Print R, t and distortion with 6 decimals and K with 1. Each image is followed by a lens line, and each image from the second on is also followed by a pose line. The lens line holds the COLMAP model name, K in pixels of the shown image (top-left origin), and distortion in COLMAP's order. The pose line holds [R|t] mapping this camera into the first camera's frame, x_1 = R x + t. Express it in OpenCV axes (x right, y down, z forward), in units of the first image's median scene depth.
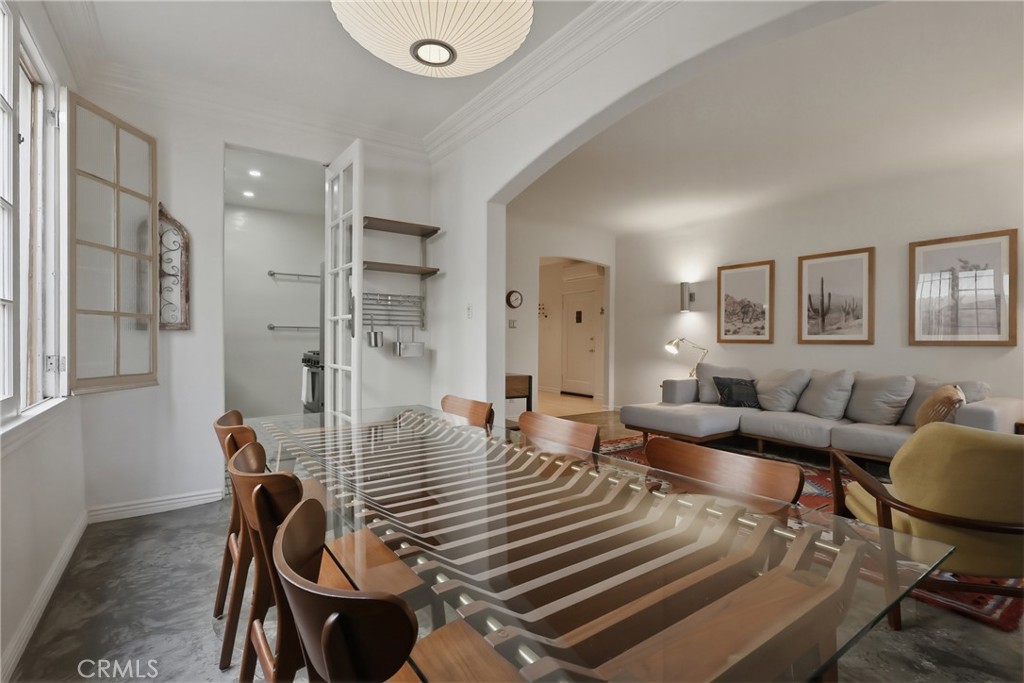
lens RADIAL K [[480.9, 0, 512.1], [0, 480.9, 345.1], [0, 0, 1]] dist [0.000524, -0.000220]
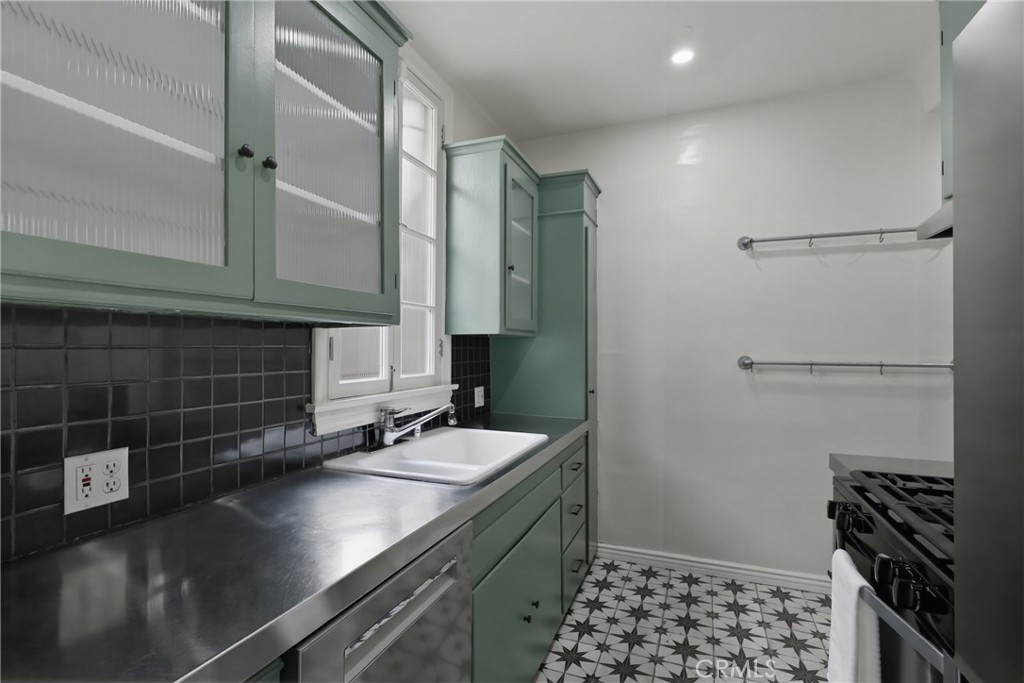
lens RADIAL K [[480.9, 0, 515.9], [0, 480.9, 342.1], [0, 0, 1]] dist [0.000524, -0.000220]
pose [[0.564139, -0.021588, -0.825397, -0.321350], [-0.006000, 0.999525, -0.030243, -0.053052], [0.825658, 0.022013, 0.563742, 0.725844]]
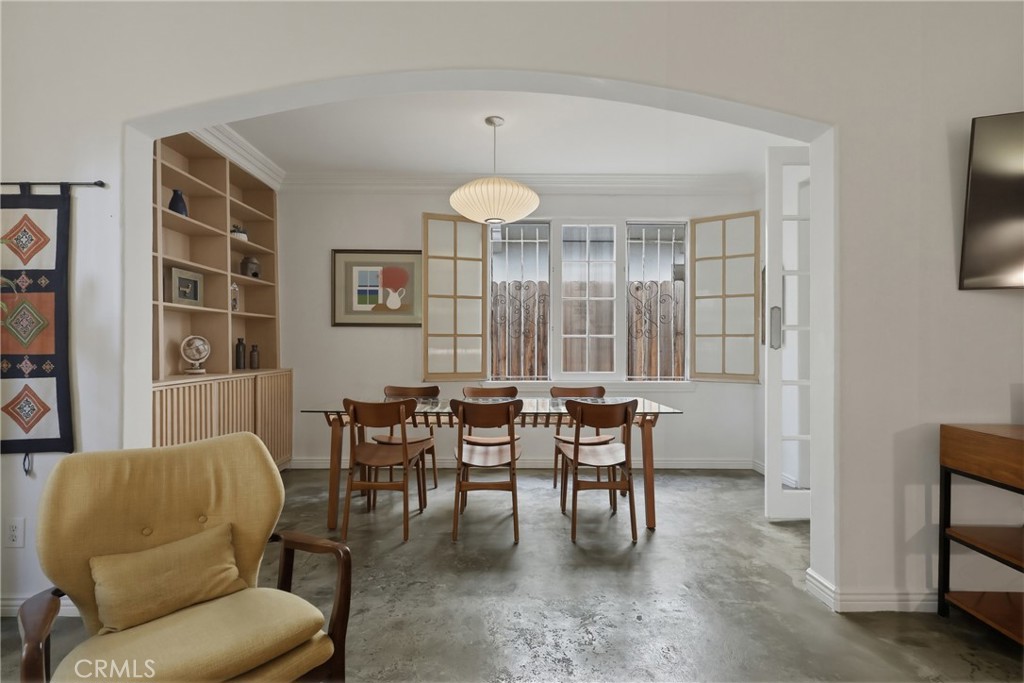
lens RADIAL K [[480.9, 0, 513.5], [0, 480.9, 345.5], [0, 0, 1]] dist [0.000524, -0.000220]
pose [[-0.560909, -0.011734, -0.827794, 0.507376], [-0.015283, 0.999876, -0.003817, -0.007994], [0.827736, 0.010510, -0.561019, 0.732110]]
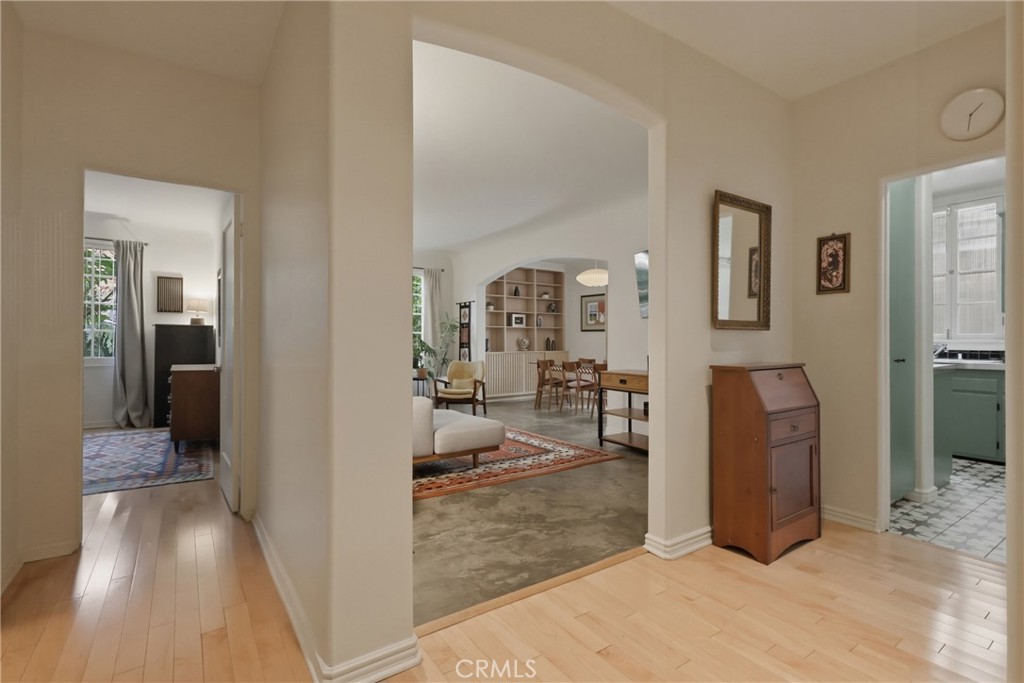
lens RADIAL K [[480.9, 0, 511.8], [0, 480.9, 341.9], [0, 0, 1]] dist [0.000524, -0.000220]
pose [[-0.999950, -0.009921, 0.001049, 0.225374], [-0.009908, 0.999879, 0.012001, -0.021273], [-0.001168, 0.011990, -0.999927, 1.914492]]
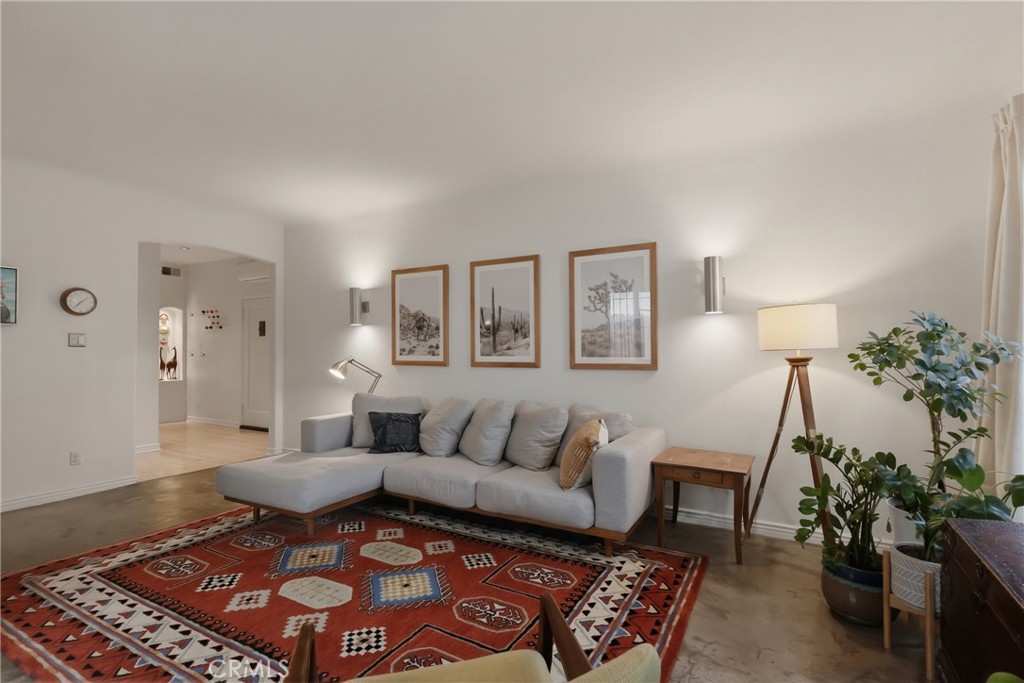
lens RADIAL K [[480.9, 0, 512.6], [0, 480.9, 349.2], [0, 0, 1]] dist [0.000524, -0.000220]
pose [[0.900231, -0.006249, 0.435367, 0.321647], [0.011473, 0.999890, -0.009371, -0.025947], [-0.435261, 0.013431, 0.900204, 0.236145]]
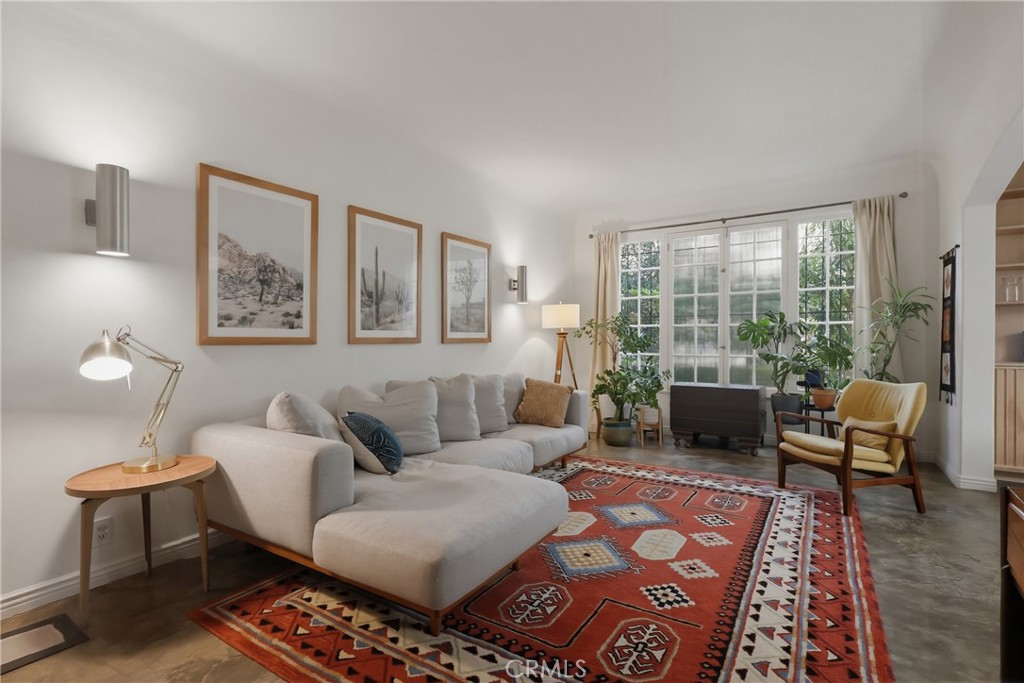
lens RADIAL K [[480.9, 0, 513.0], [0, 480.9, 345.9], [0, 0, 1]] dist [0.000524, -0.000220]
pose [[-0.372678, -0.017392, 0.927798, -0.077457], [0.010443, 0.999682, 0.022934, -0.013015], [-0.927902, 0.018236, -0.372378, 1.127770]]
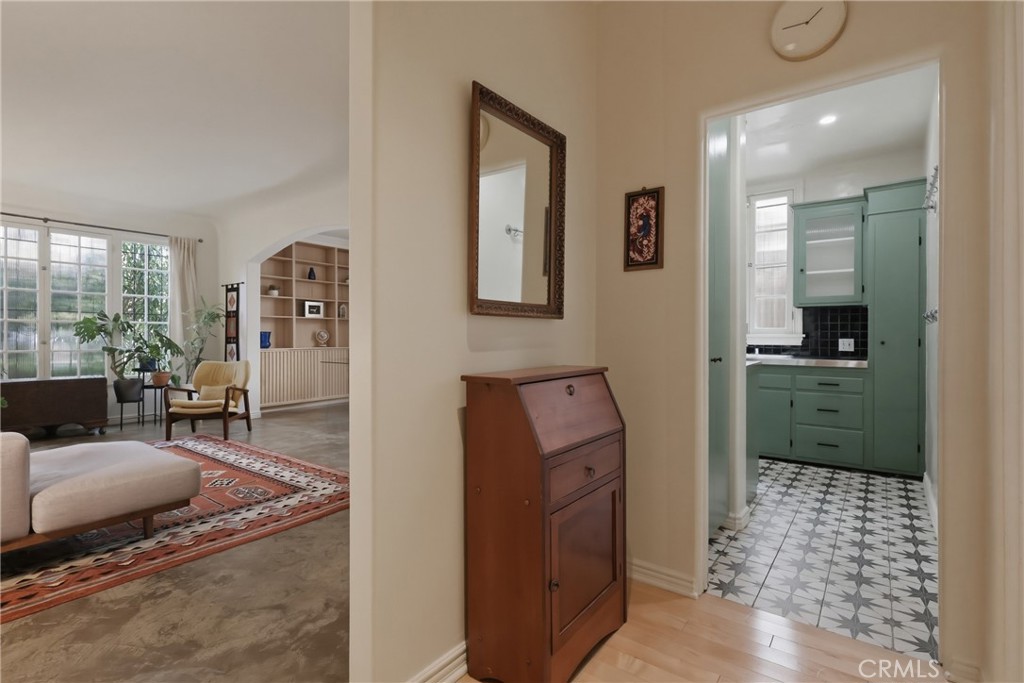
lens RADIAL K [[480.9, 0, 511.1], [0, 480.9, 339.4], [0, 0, 1]] dist [0.000524, -0.000220]
pose [[-0.951164, -0.008938, -0.308557, 0.069615], [-0.014371, 0.999779, 0.015340, -0.019896], [0.308351, 0.019025, -0.951082, 1.685736]]
